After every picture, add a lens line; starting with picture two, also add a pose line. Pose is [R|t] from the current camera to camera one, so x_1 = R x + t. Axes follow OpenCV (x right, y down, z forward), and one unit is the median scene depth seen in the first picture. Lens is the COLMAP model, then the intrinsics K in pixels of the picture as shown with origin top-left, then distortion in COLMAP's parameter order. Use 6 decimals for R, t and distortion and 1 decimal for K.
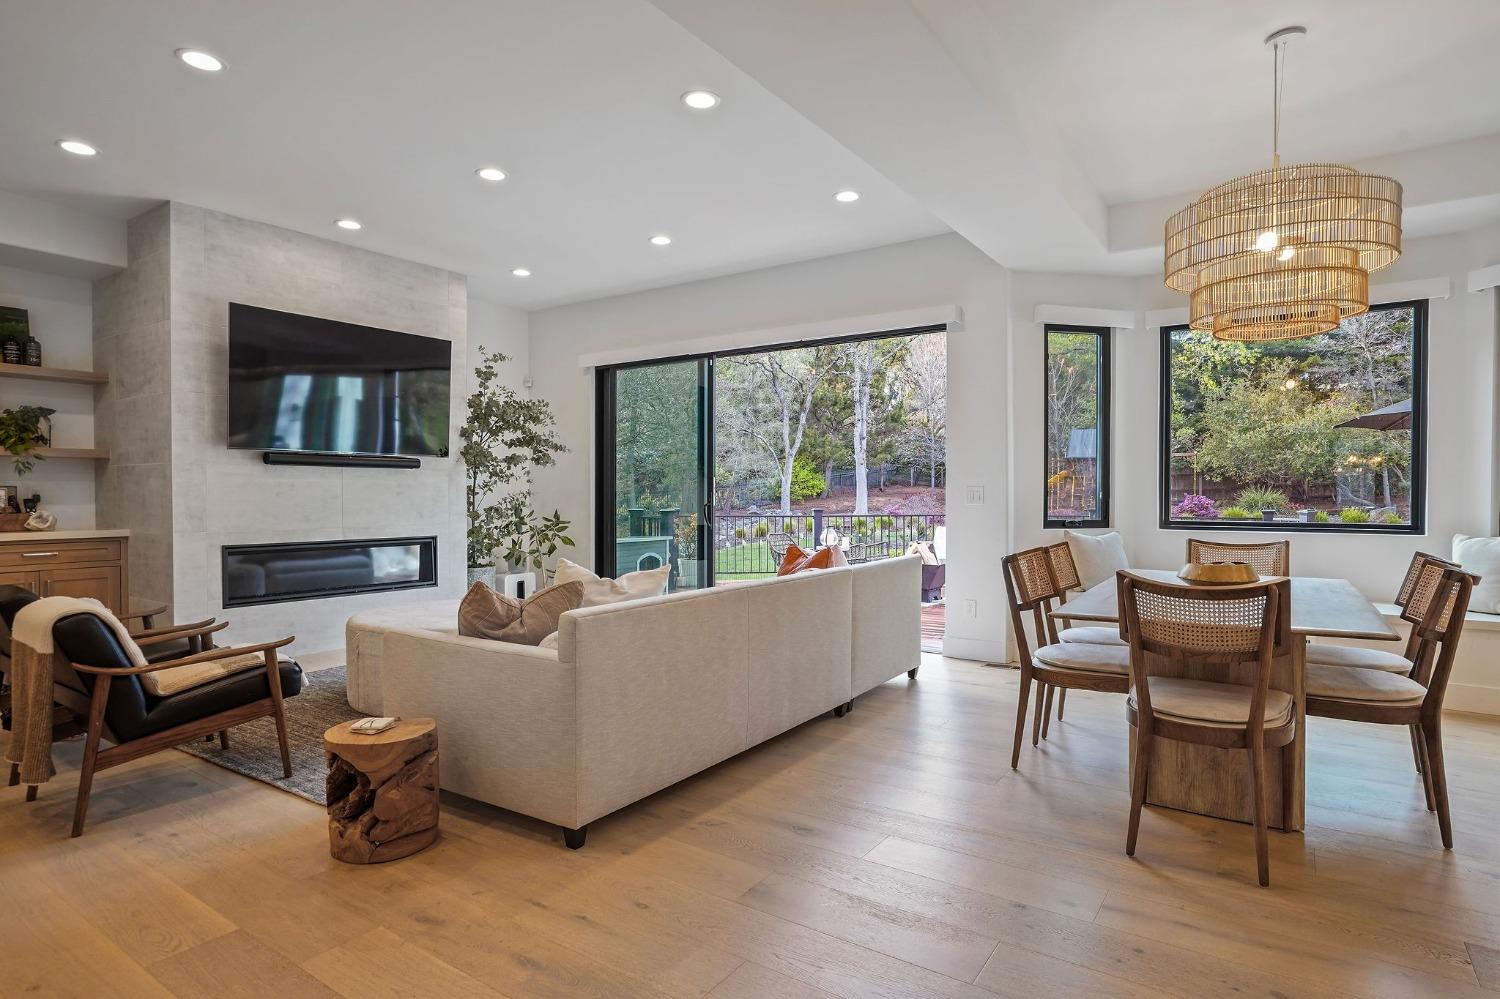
lens RADIAL K [[808.4, 0, 750.7], [0, 808.4, 505.4], [0, 0, 1]] dist [-0.045666, 0.029026]
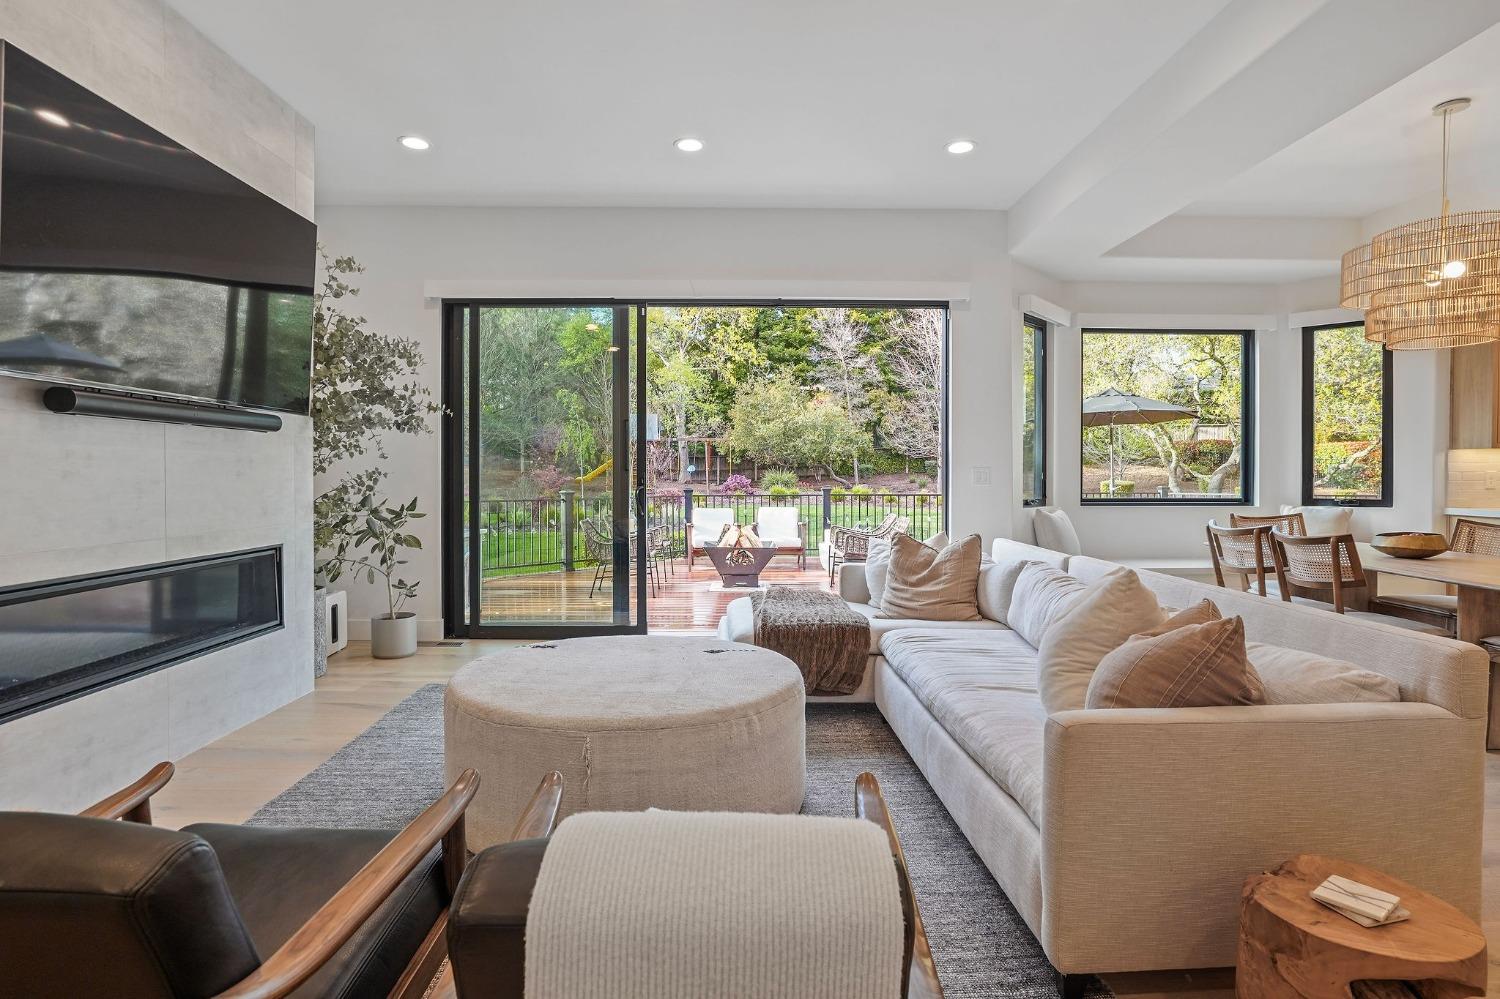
lens RADIAL K [[787.7, 0, 747.3], [0, 787.7, 482.7], [0, 0, 1]] dist [-0.057925, 0.037532]
pose [[0.814341, -0.006151, 0.580354, -0.471875], [0.007816, 0.999969, -0.000370, -0.005884], [-0.580334, 0.004837, 0.814364, 0.341779]]
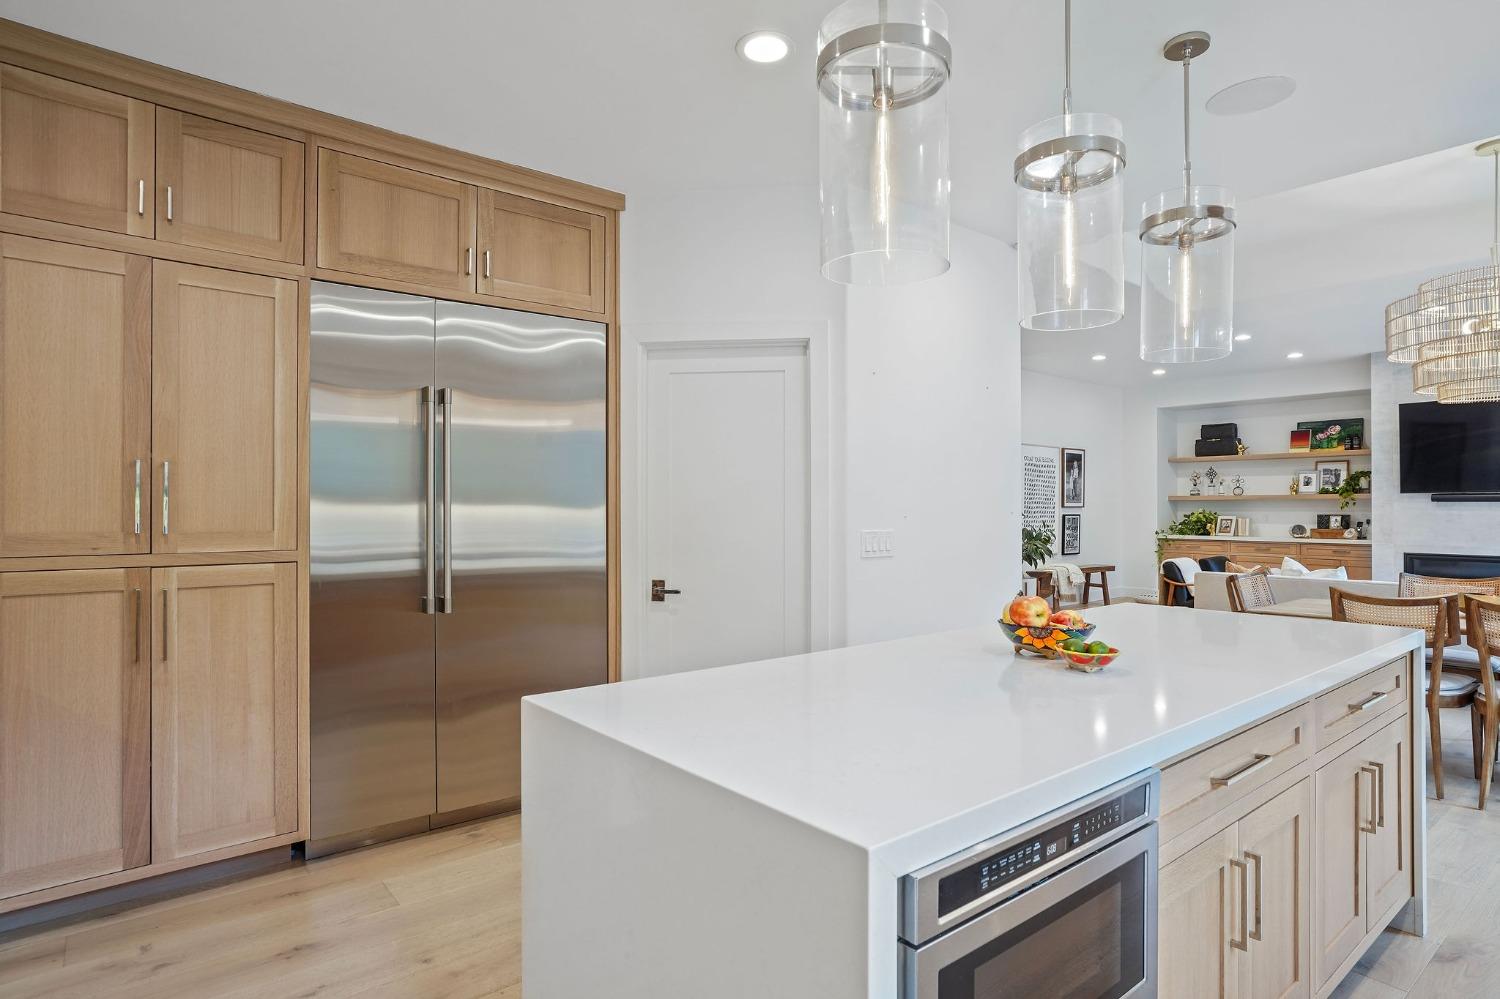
lens RADIAL K [[797.1, 0, 751.9], [0, 797.1, 506.1], [0, 0, 1]] dist [-0.033046, 0.016475]
pose [[-0.290260, -0.001263, -0.956947, 1.056243], [-0.014120, 0.999896, 0.002963, -0.025970], [0.956844, 0.014372, -0.290247, 0.165515]]
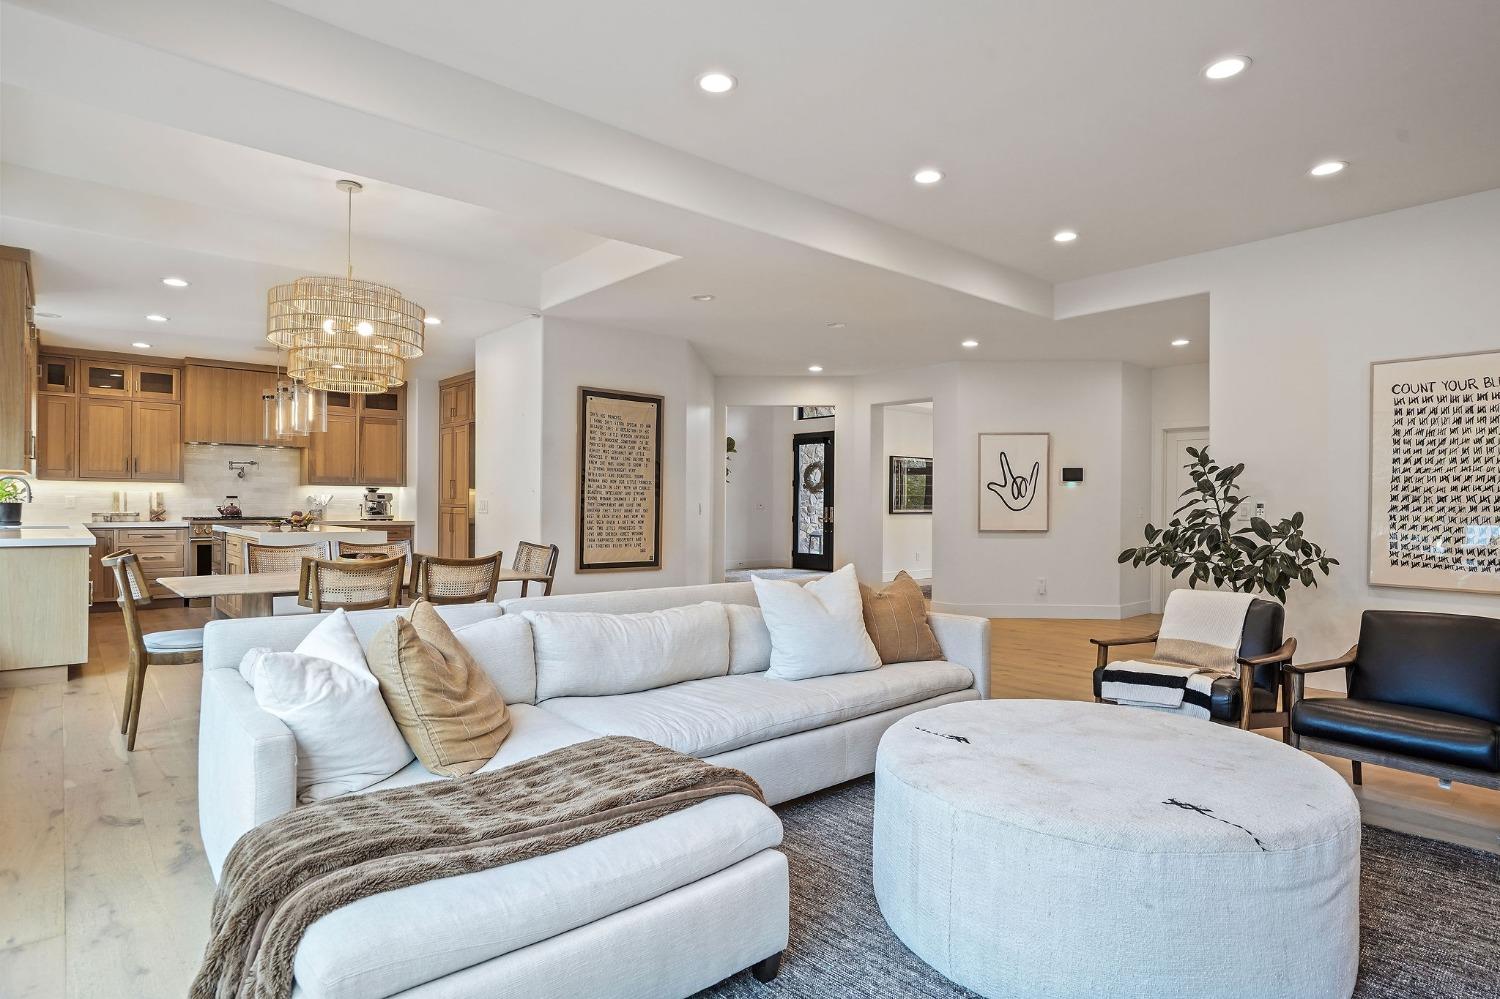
lens RADIAL K [[808.4, 0, 750.7], [0, 808.4, 505.4], [0, 0, 1]] dist [-0.045666, 0.029026]
pose [[-0.967093, -0.008756, 0.254271, -0.202329], [-0.005276, 0.999883, 0.014364, -0.018203], [-0.254367, 0.012549, -0.967026, 1.142561]]
